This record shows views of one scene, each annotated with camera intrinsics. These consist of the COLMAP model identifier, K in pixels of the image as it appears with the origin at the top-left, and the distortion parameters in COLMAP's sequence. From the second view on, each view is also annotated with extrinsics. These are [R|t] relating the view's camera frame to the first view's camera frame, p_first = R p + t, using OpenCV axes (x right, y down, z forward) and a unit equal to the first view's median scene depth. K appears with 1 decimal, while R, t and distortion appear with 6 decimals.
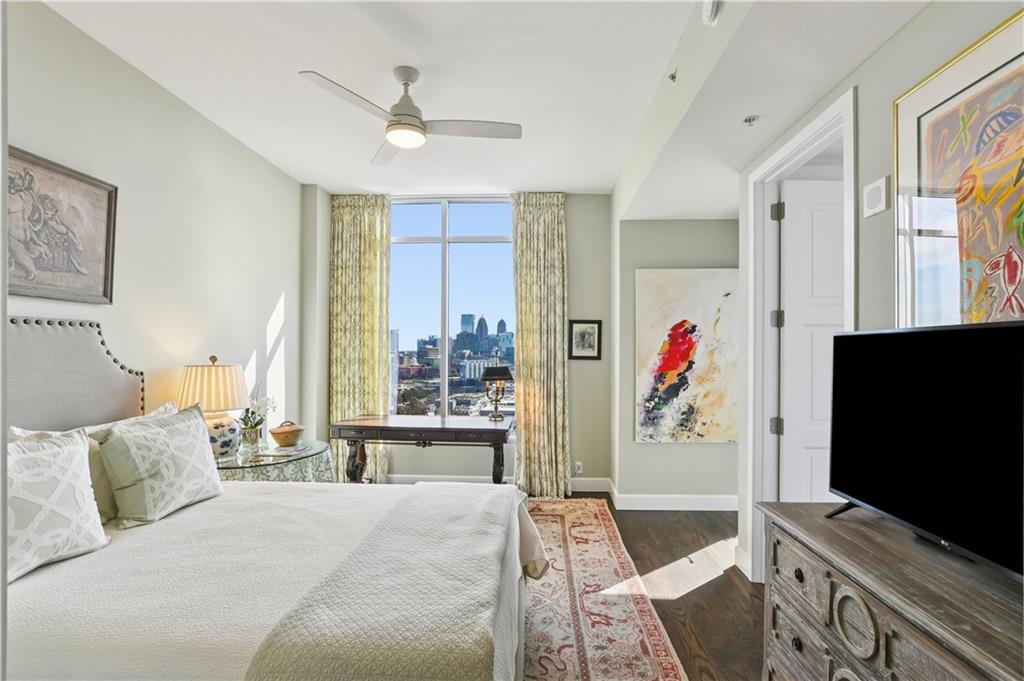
lens RADIAL K [[485.9, 0, 521.9], [0, 485.9, 354.3], [0, 0, 1]] dist [-0.021428, 0.002667]
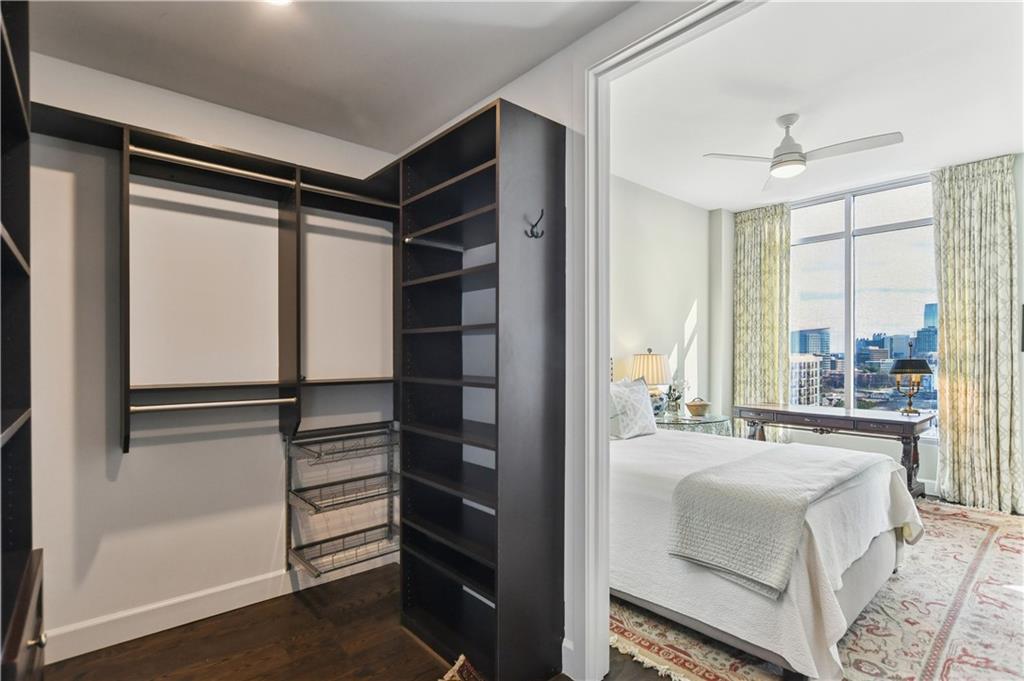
lens RADIAL K [[505.9, 0, 513.1], [0, 505.9, 357.1], [0, 0, 1]] dist [-0.004753, 0.000490]
pose [[0.690631, -0.001989, -0.723205, 0.135661], [0.001333, 0.999998, -0.001477, 0.022627], [0.723206, 0.000056, 0.690632, -0.264248]]
